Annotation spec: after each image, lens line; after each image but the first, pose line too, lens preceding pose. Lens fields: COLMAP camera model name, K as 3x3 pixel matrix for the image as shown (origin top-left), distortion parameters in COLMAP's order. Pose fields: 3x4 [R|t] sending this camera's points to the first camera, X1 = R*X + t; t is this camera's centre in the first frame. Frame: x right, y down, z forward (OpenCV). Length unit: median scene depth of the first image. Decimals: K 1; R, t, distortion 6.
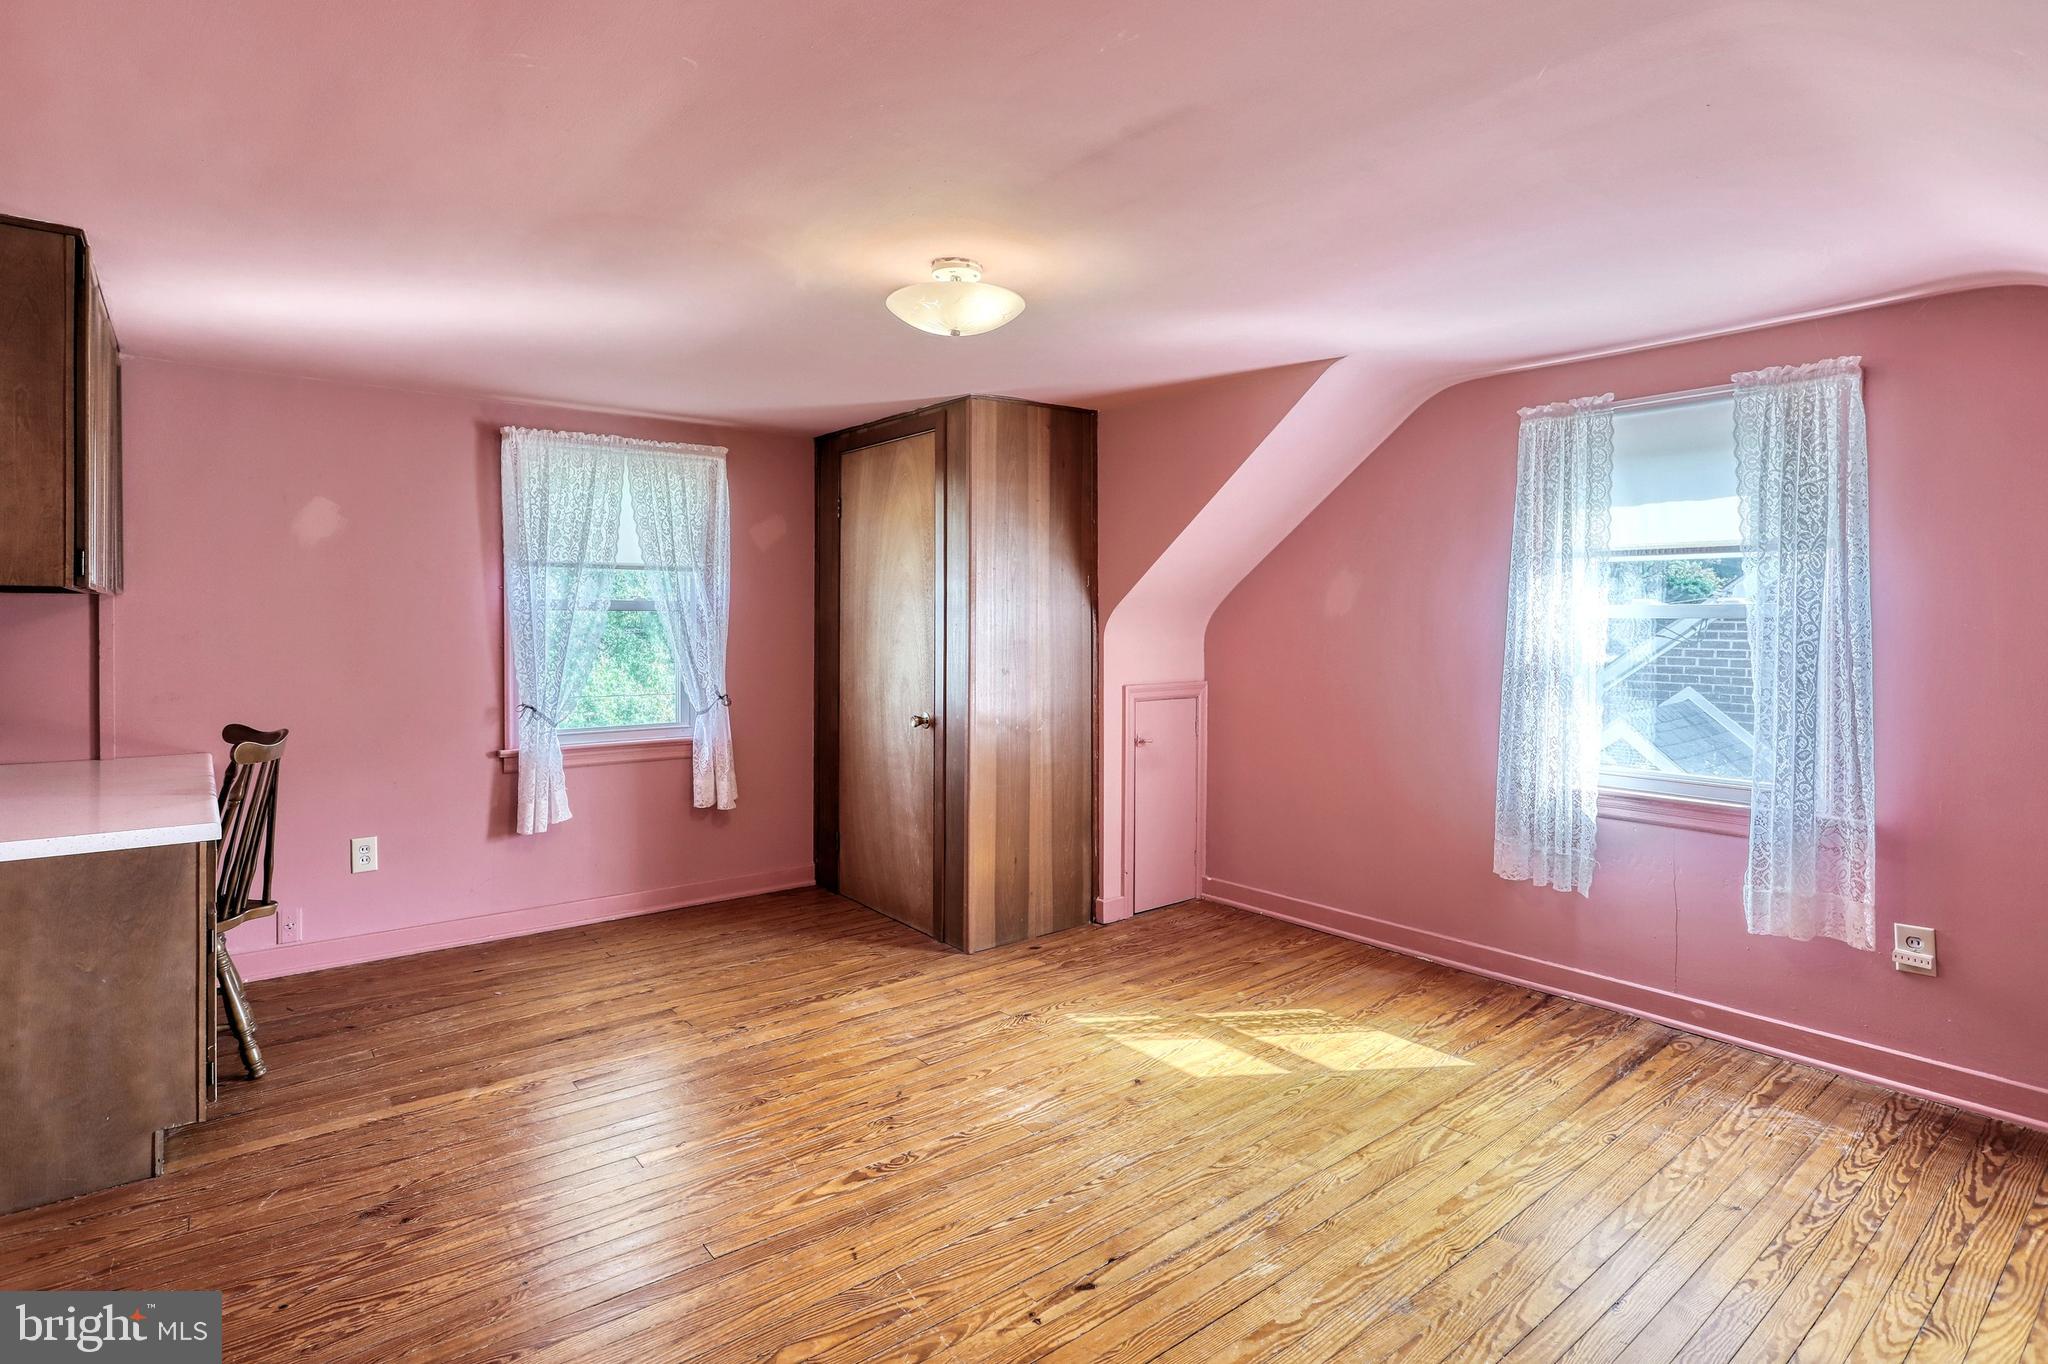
lens RADIAL K [[968.4, 0, 973.4], [0, 968.4, 630.9], [0, 0, 1]] dist [0.004203, 0.001137]
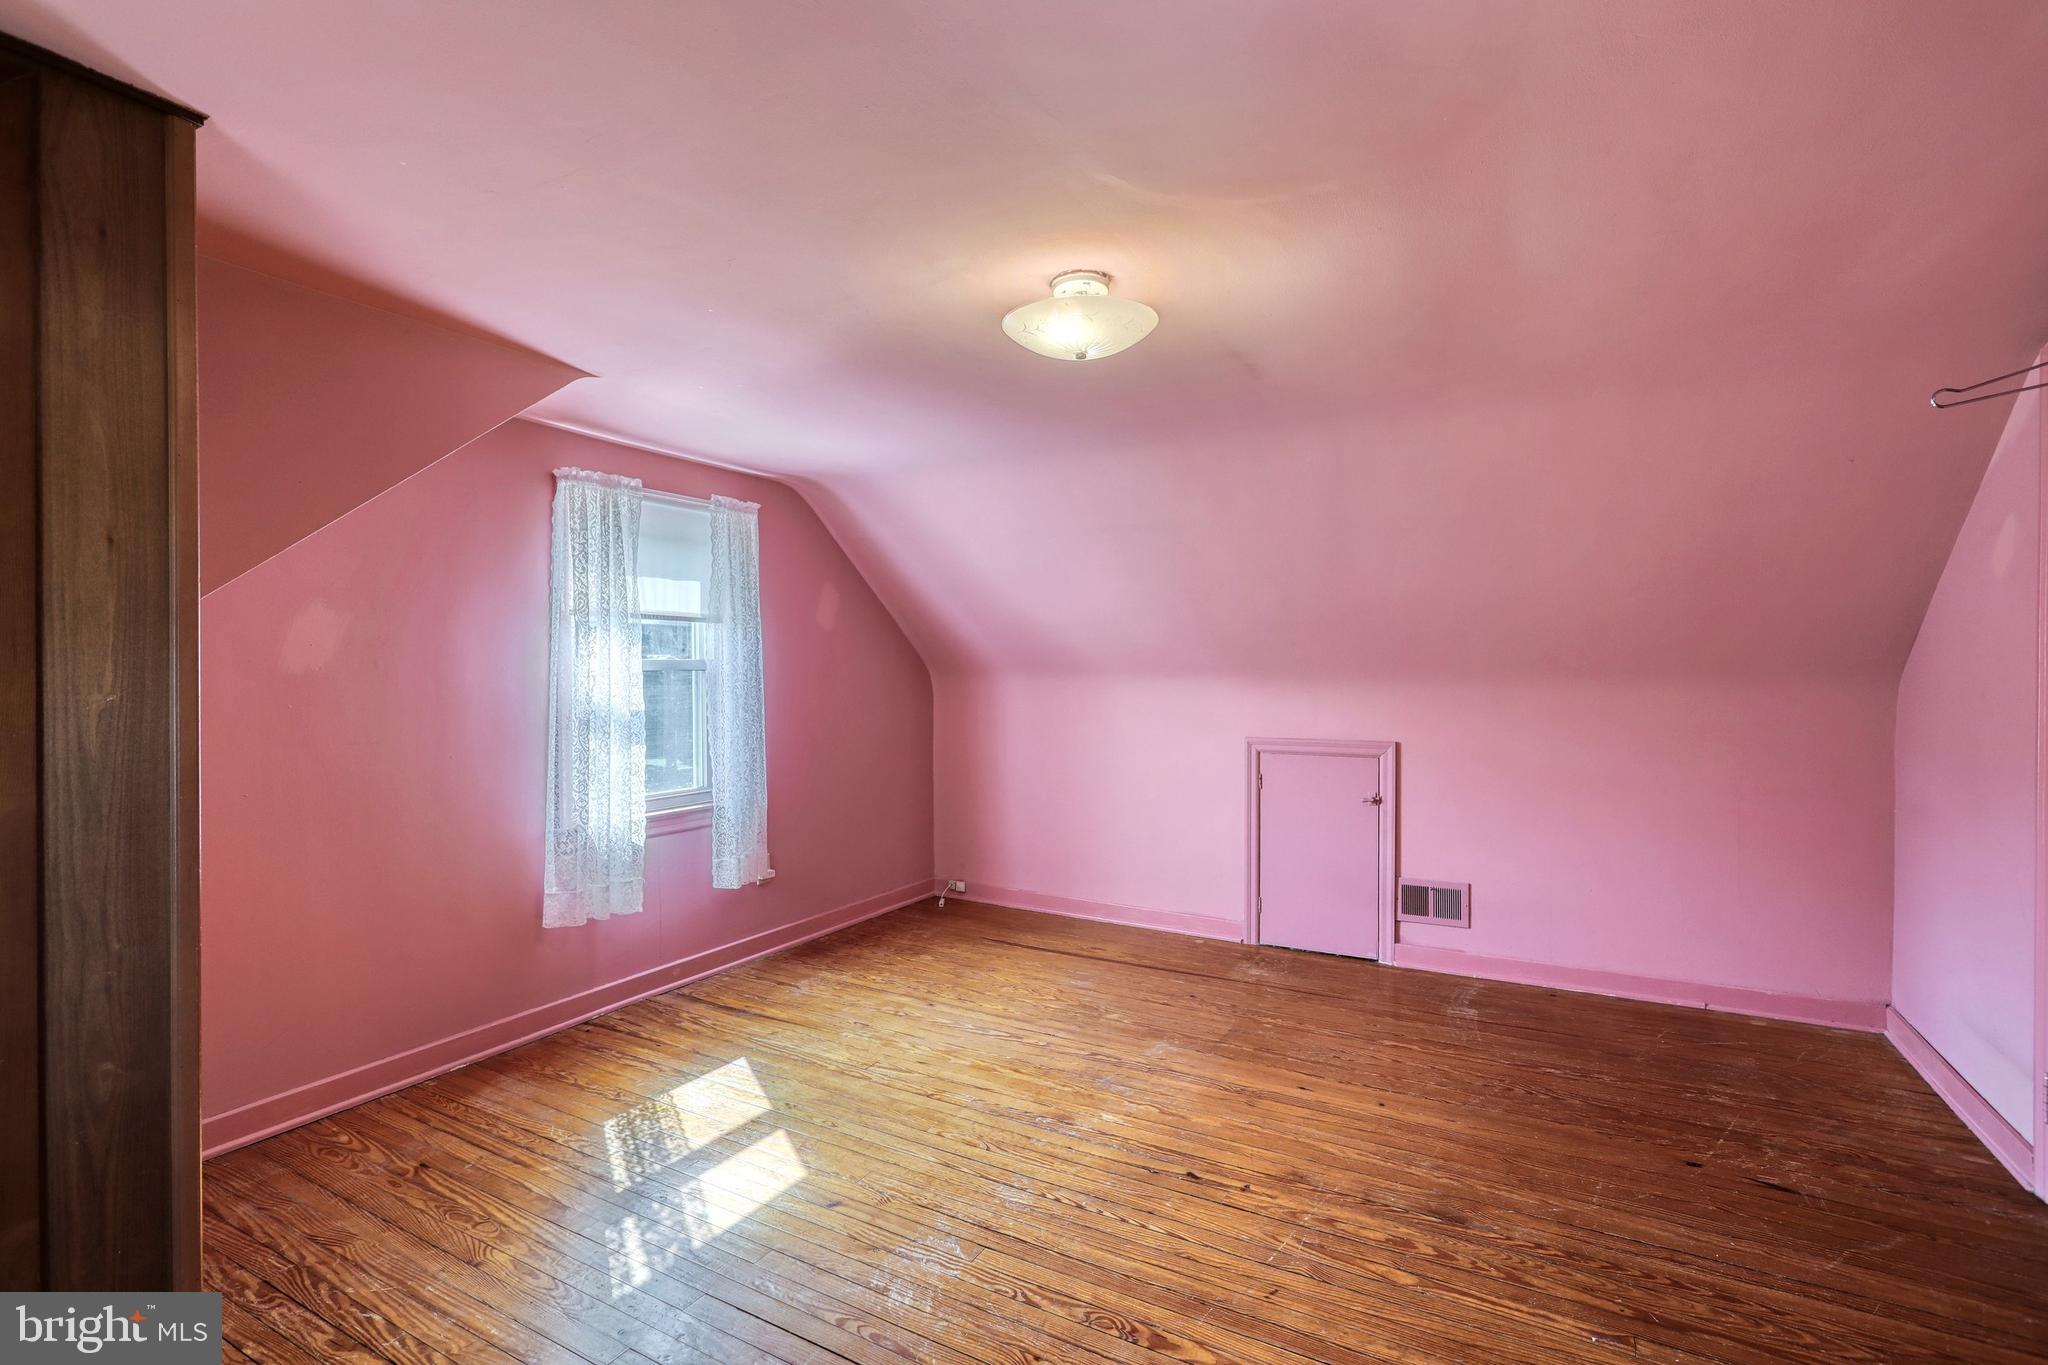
lens RADIAL K [[968.4, 0, 1009.9], [0, 968.4, 674.8], [0, 0, 1]] dist [0.004203, 0.001137]
pose [[-0.375720, -0.006712, 0.926709, -0.618609], [0.010909, 0.999872, 0.011664, -0.016504], [-0.926669, 0.014492, -0.375598, 1.047293]]
